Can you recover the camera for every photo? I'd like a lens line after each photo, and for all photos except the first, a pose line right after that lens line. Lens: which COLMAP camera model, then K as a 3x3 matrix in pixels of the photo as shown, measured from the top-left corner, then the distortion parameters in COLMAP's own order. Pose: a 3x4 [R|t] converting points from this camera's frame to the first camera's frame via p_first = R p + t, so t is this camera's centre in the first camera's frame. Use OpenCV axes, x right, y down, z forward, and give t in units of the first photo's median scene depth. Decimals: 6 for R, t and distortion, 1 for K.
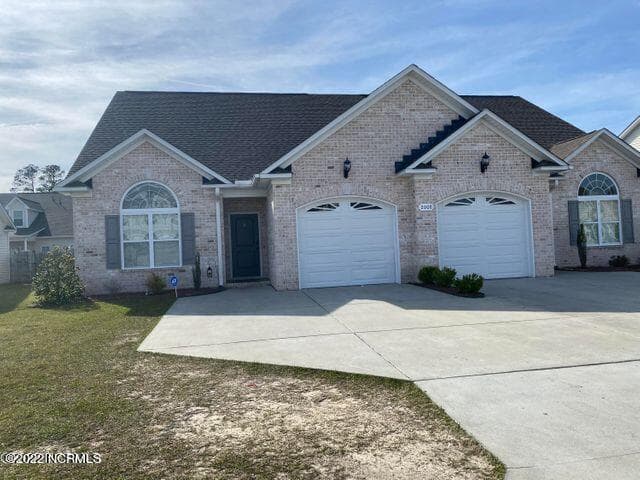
lens RADIAL K [[457.4, 0, 309.2], [0, 457.4, 234.7], [0, 0, 1]] dist [0.039277, 0.001939]
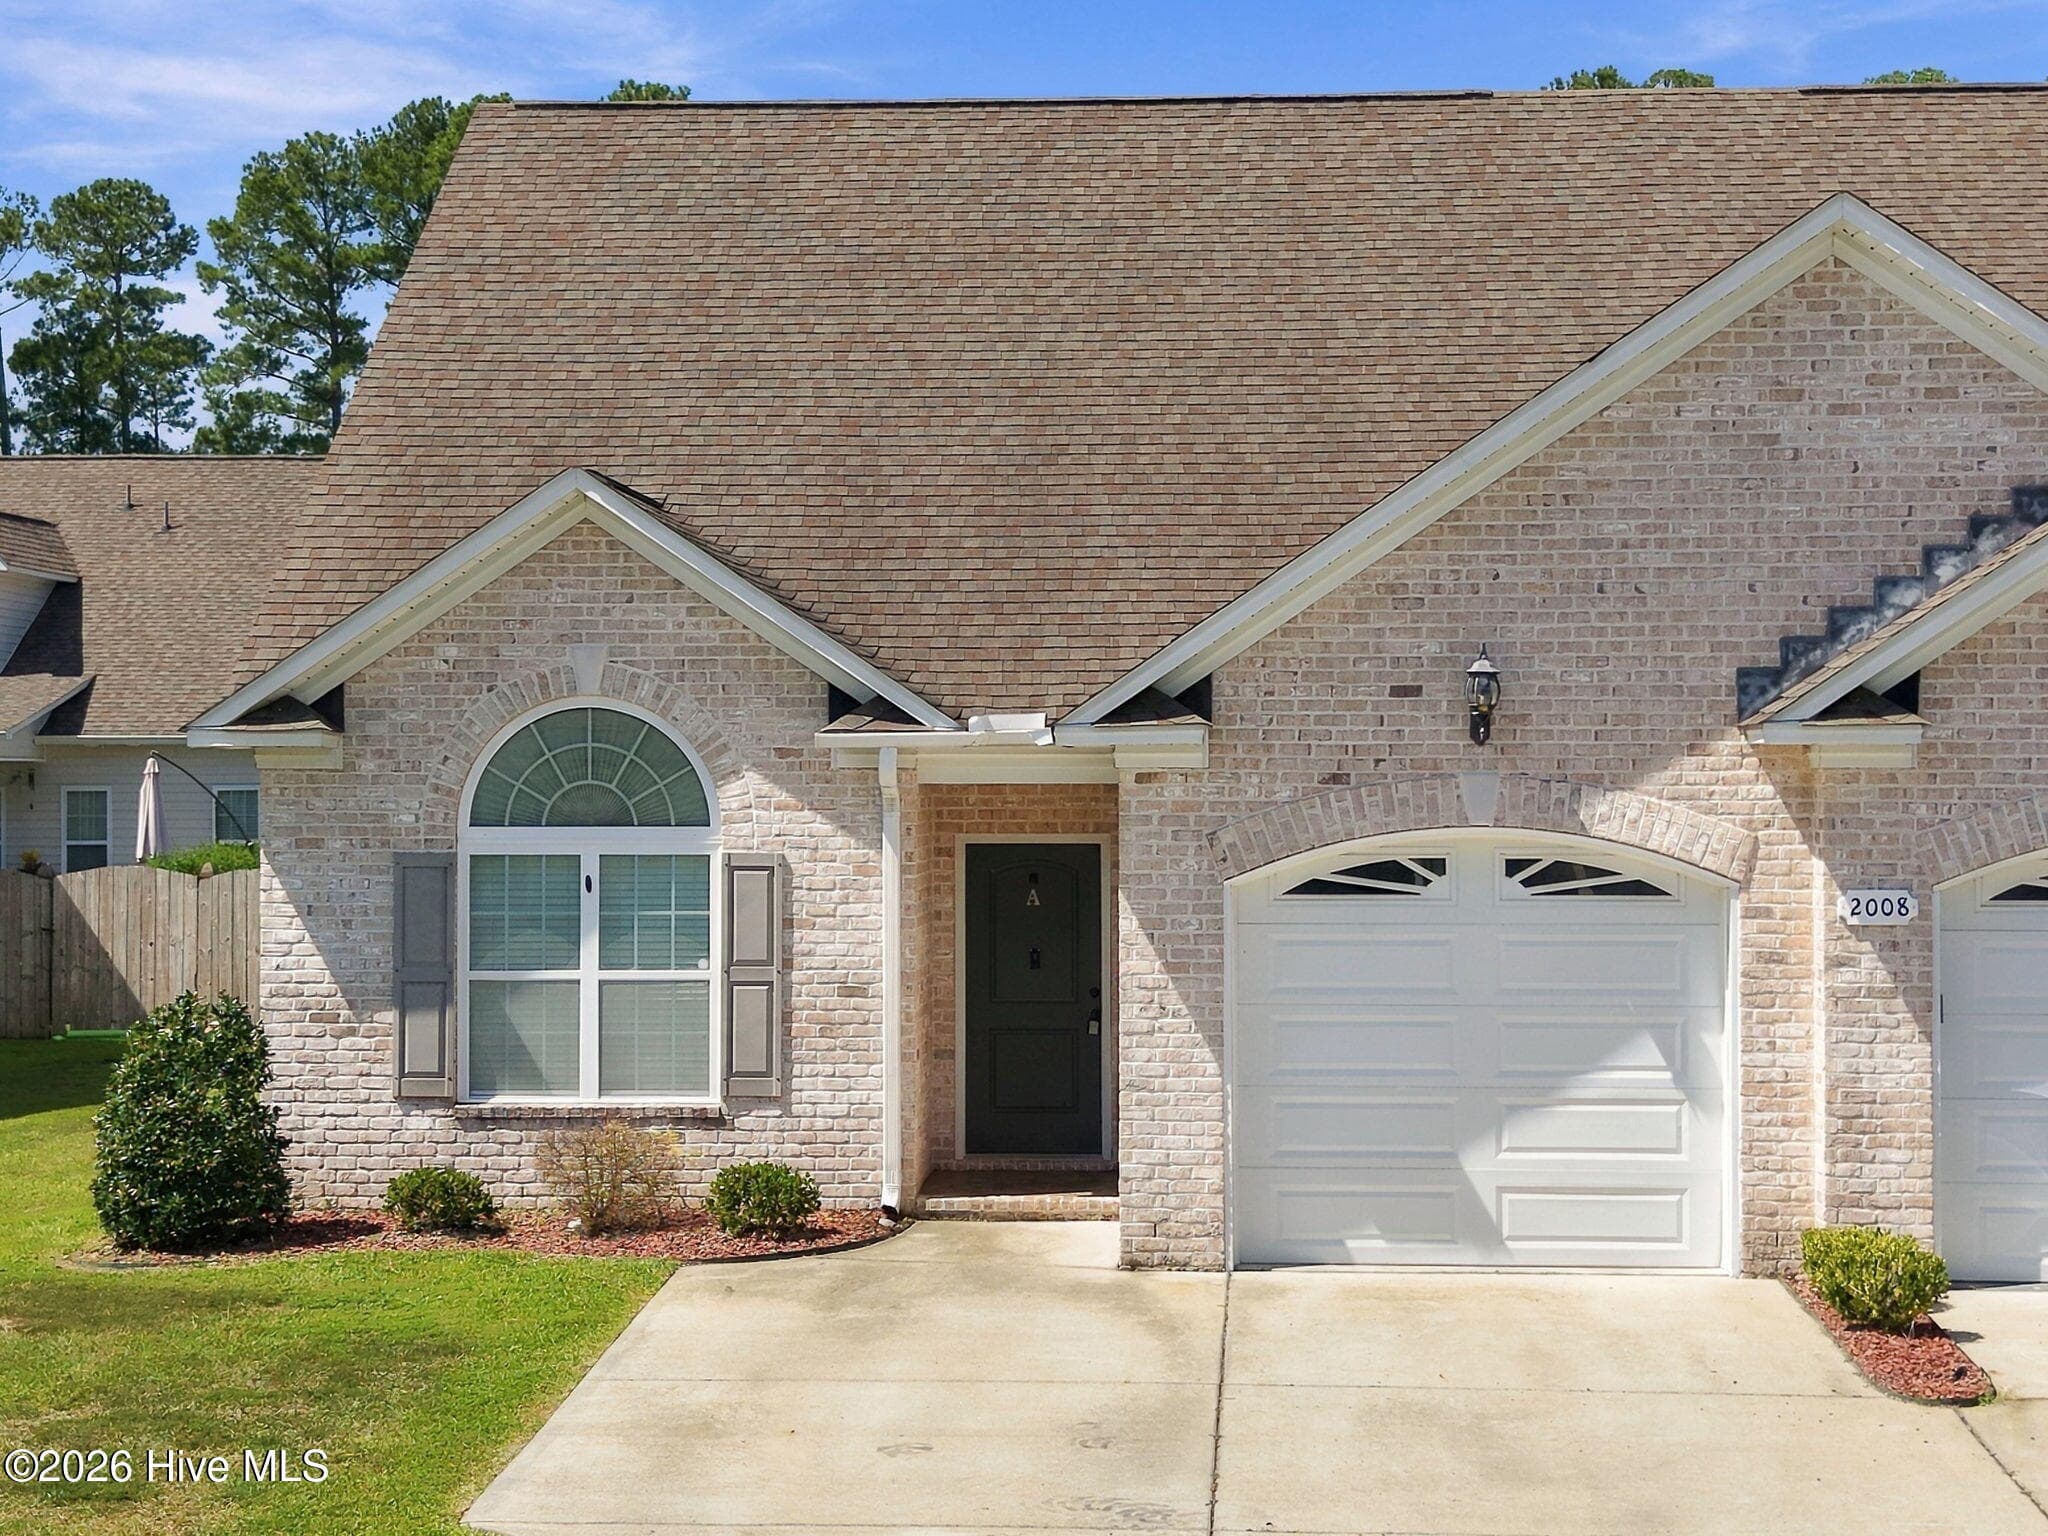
lens RADIAL K [[3282.4, 0, 1025.7], [0, 3282.4, 694.6], [0, 0, 1]] dist [0.089883, 0.000000]
pose [[0.973582, 0.039754, -0.224851, 0.203937], [-0.036297, 0.999151, 0.019492, -0.160202], [0.225435, -0.010816, 0.974198, -0.469726]]
